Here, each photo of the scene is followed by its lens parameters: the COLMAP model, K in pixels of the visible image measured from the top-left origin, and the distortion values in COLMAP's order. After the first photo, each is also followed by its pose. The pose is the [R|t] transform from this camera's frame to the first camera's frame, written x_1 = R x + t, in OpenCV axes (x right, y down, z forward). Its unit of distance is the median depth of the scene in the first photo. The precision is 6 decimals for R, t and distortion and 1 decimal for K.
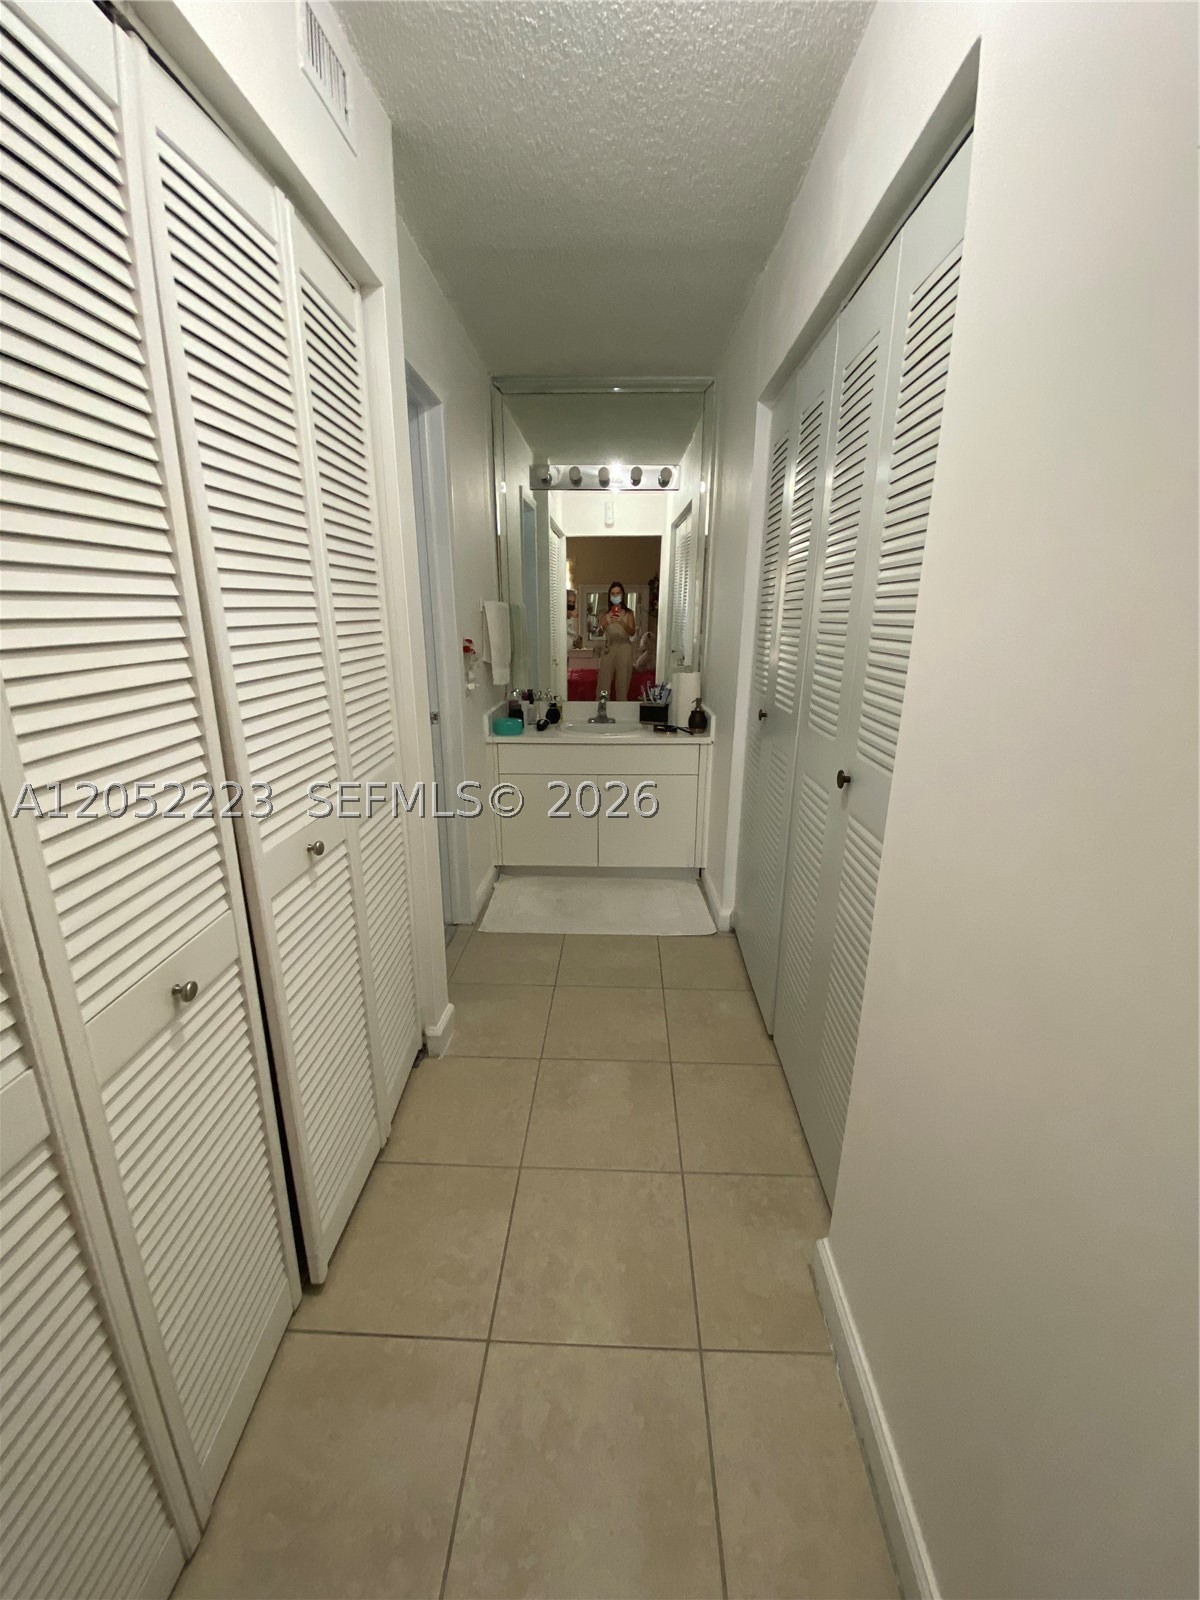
lens RADIAL K [[643.3, 0, 601.3], [0, 643.3, 795.1], [0, 0, 1]] dist [0.027298, -0.022658]
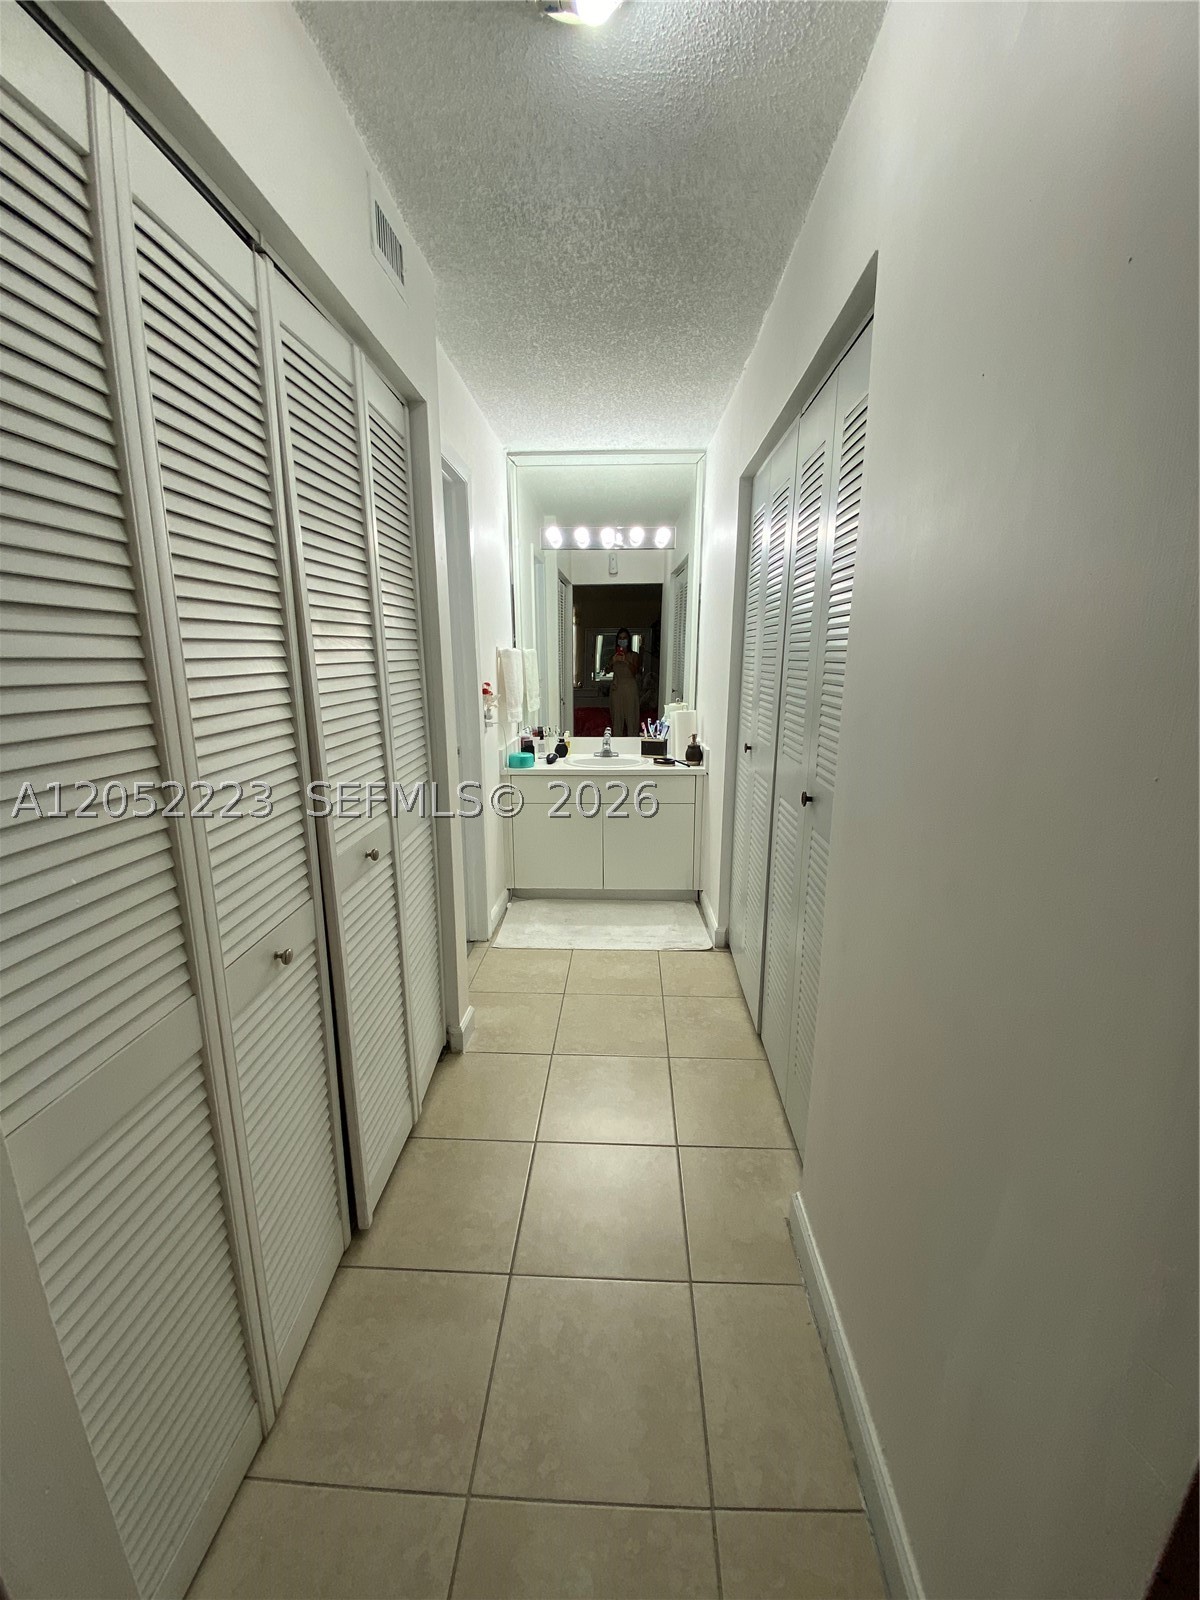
lens RADIAL K [[643.3, 0, 601.3], [0, 643.3, 795.1], [0, 0, 1]] dist [0.027298, -0.022658]
pose [[0.999949, -0.004199, -0.009165, 0.004716], [0.003663, 0.998328, -0.057689, 0.035914], [0.009392, 0.057653, 0.998293, -0.196699]]
